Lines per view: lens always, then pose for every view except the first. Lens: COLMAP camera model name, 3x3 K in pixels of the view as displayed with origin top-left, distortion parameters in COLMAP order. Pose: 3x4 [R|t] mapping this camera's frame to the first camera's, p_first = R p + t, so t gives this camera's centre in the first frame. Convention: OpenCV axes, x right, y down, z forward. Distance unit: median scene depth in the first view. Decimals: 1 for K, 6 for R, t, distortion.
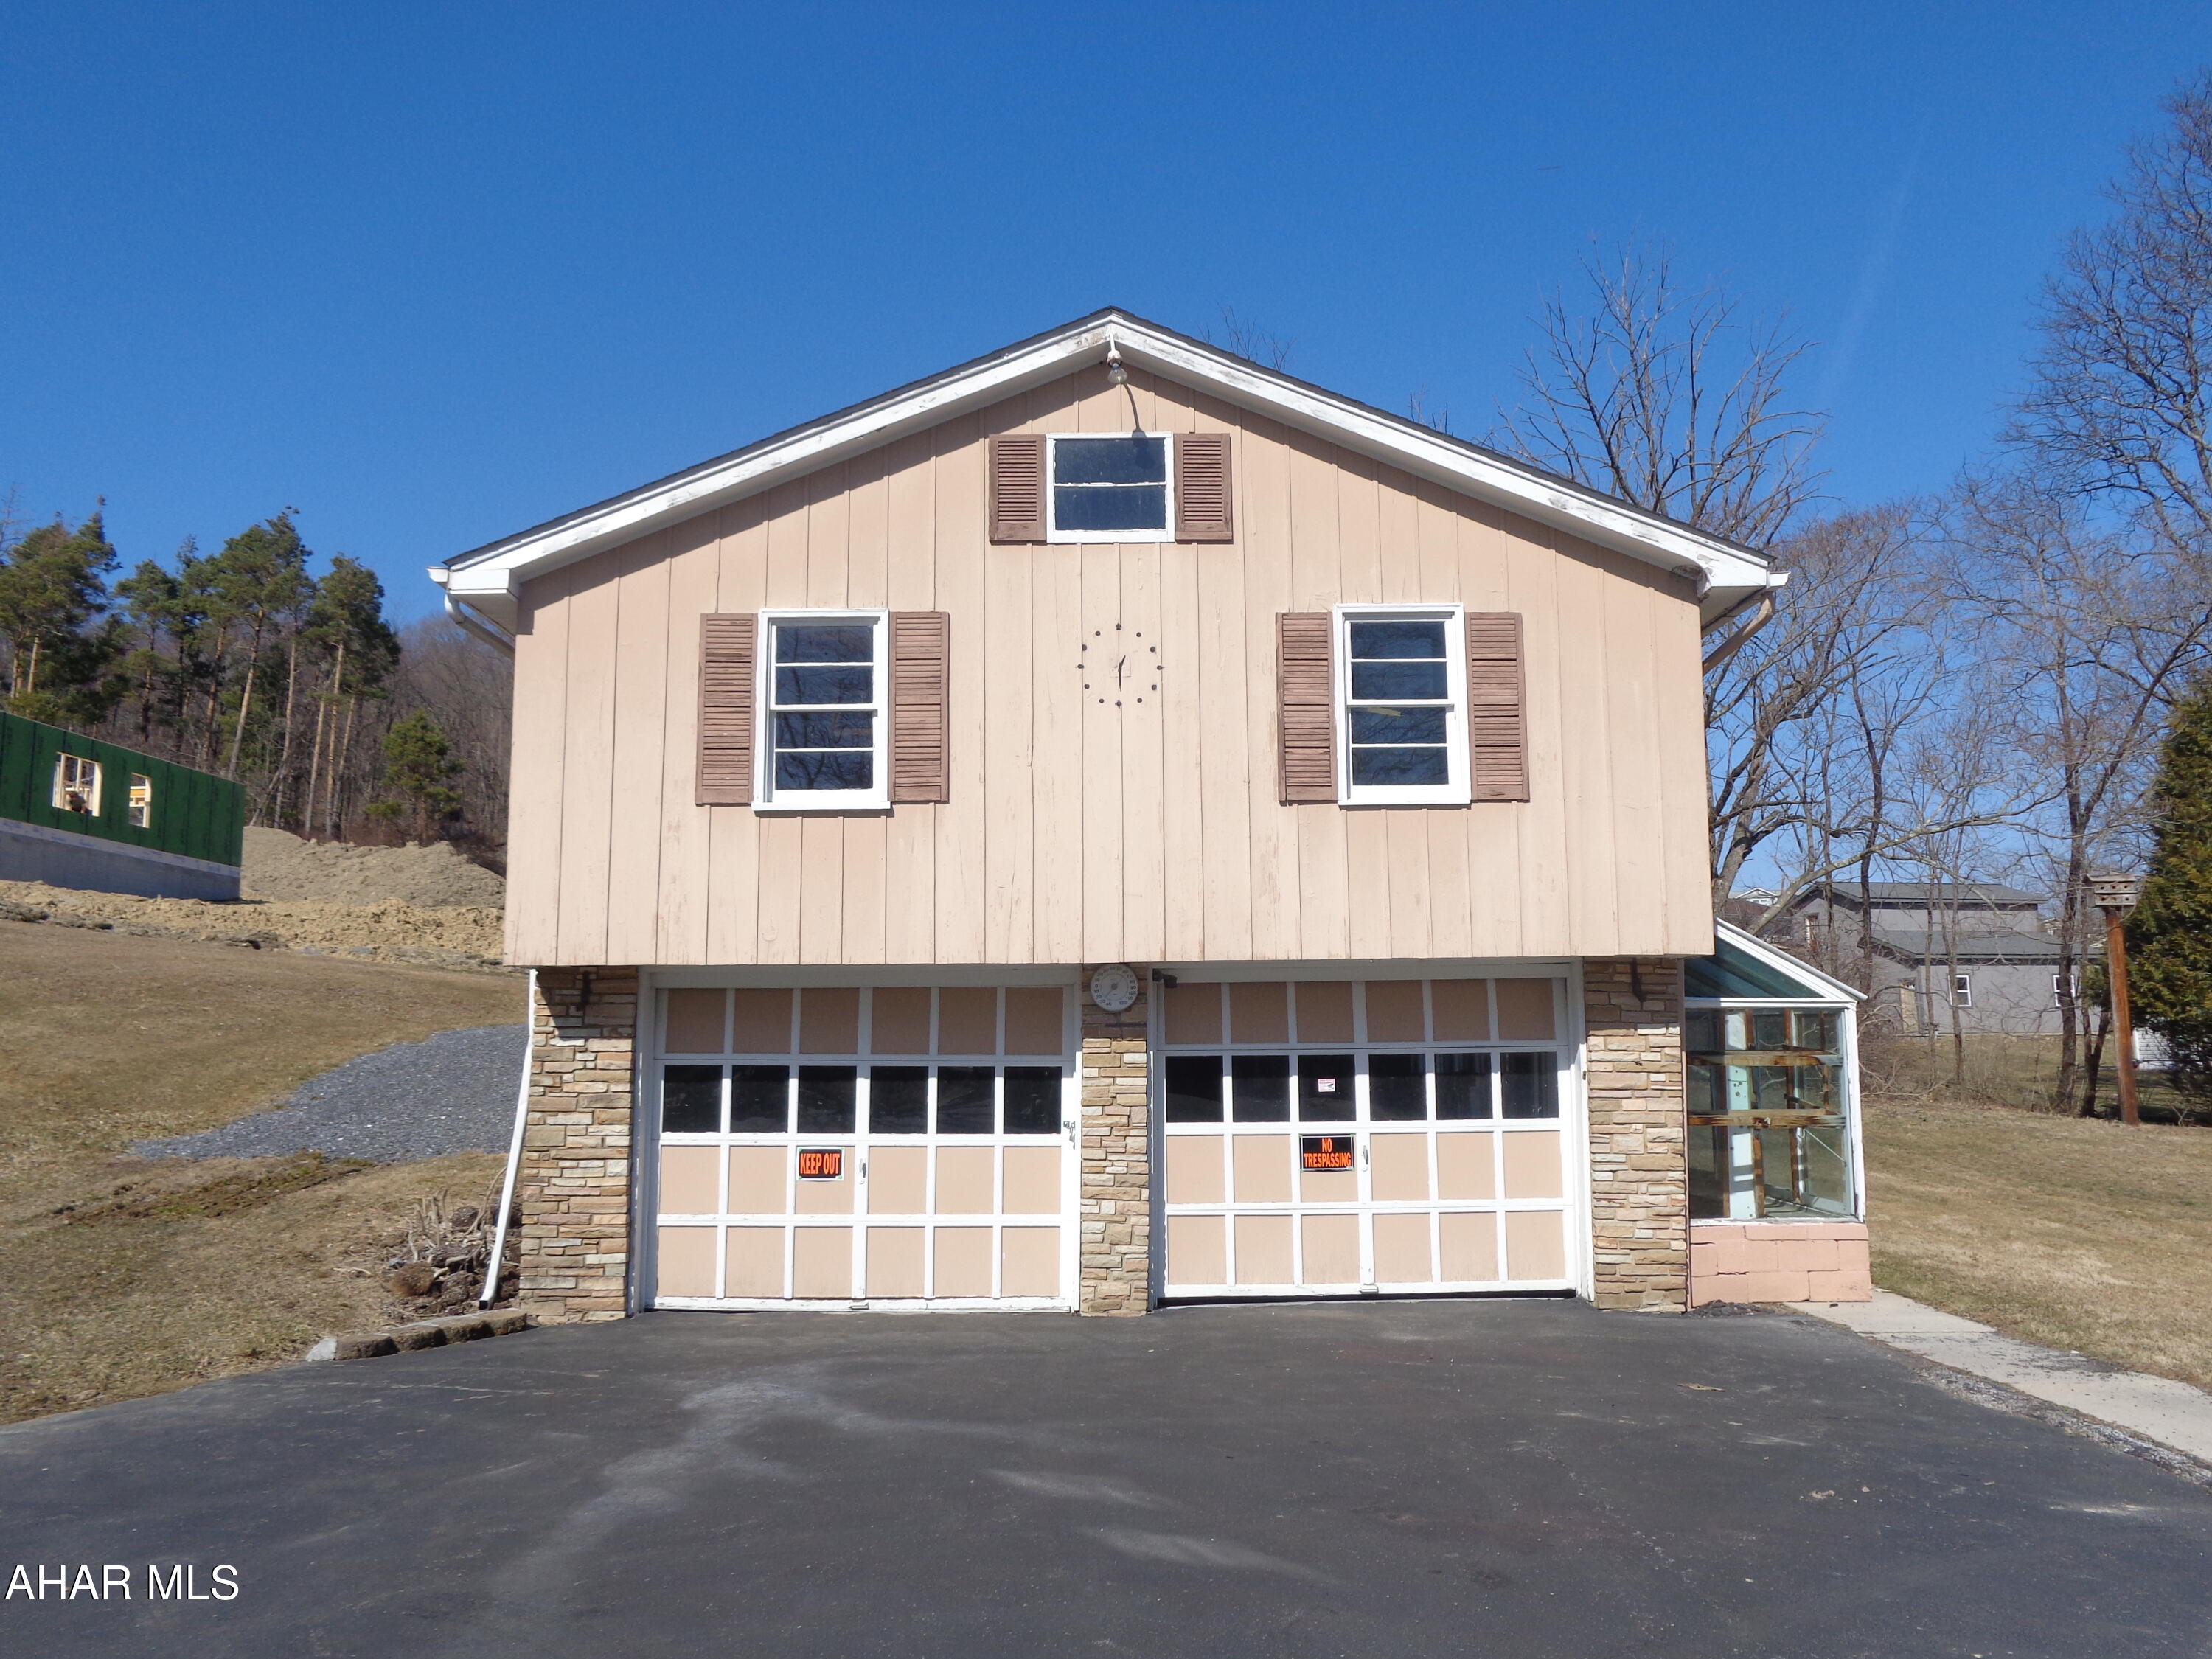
lens RADIAL K [[1657.4, 0, 1108.7], [0, 1657.4, 822.9], [0, 0, 1]] dist [0.011397, -0.002041]
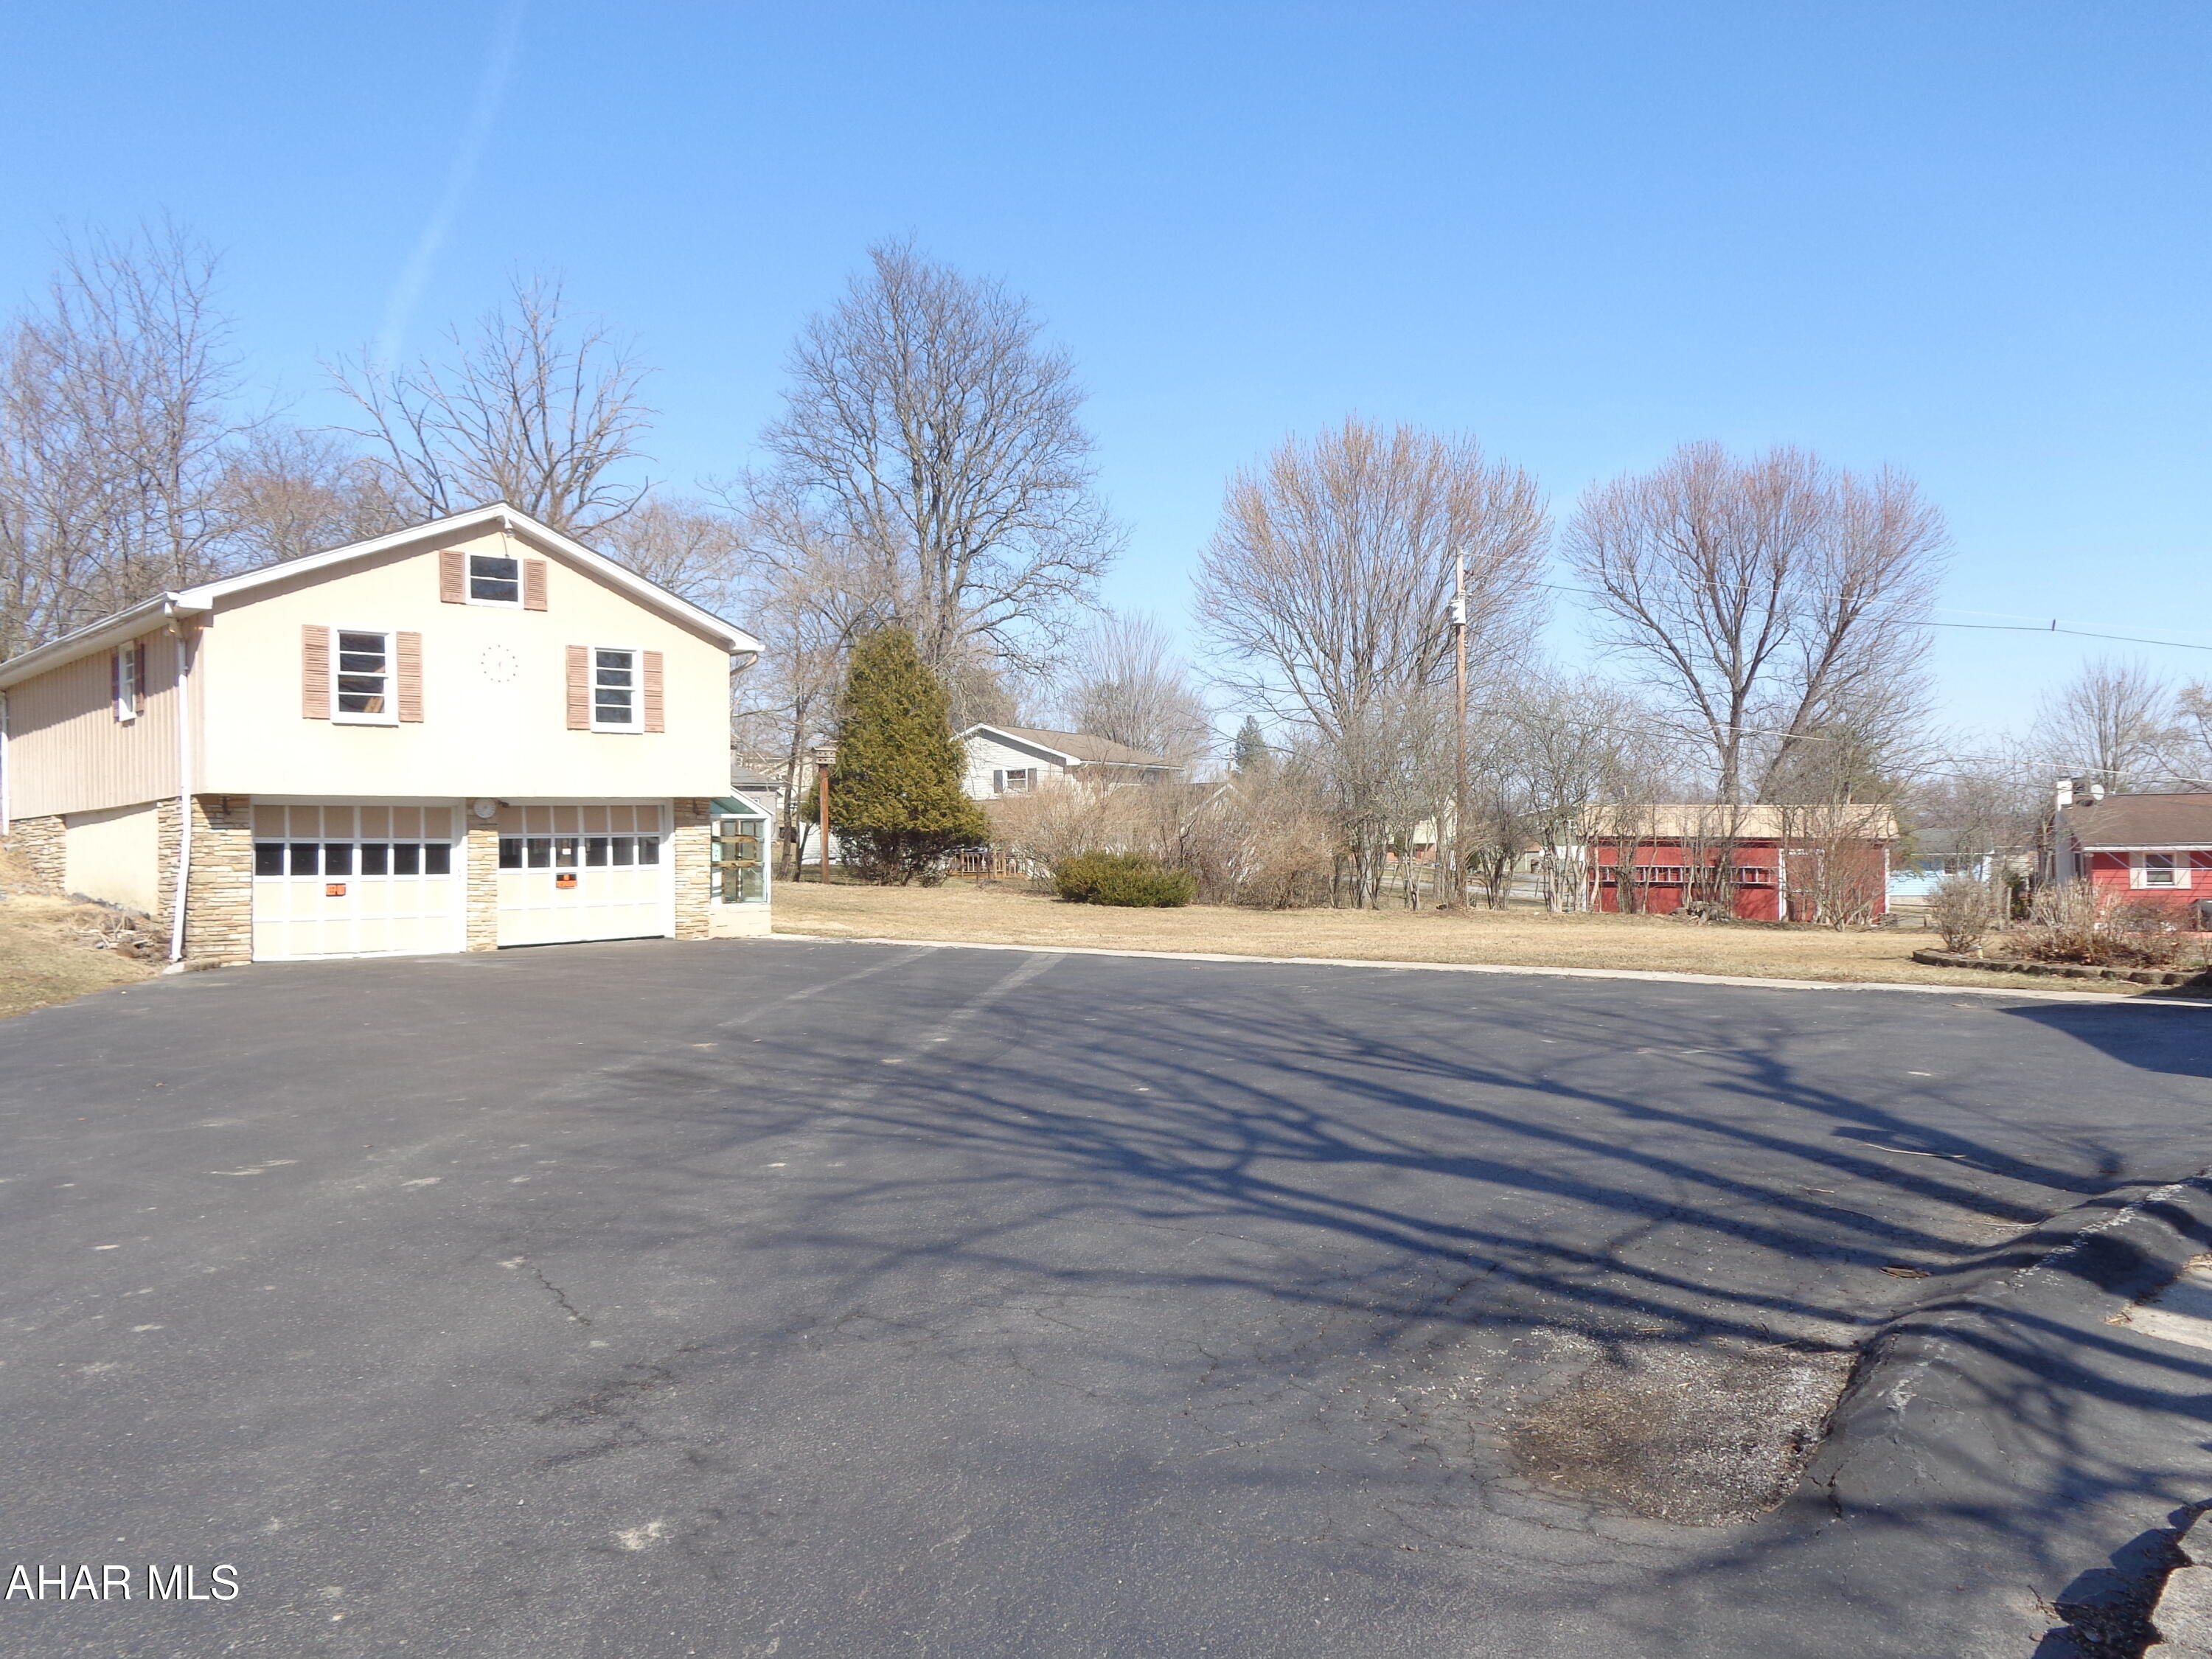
lens RADIAL K [[1657.4, 0, 1108.7], [0, 1657.4, 822.9], [0, 0, 1]] dist [0.011397, -0.002041]
pose [[0.730092, 0.005732, 0.683325, -0.898771], [-0.081548, 0.993550, 0.078796, -0.122594], [-0.678466, -0.113252, 0.725850, -1.171310]]
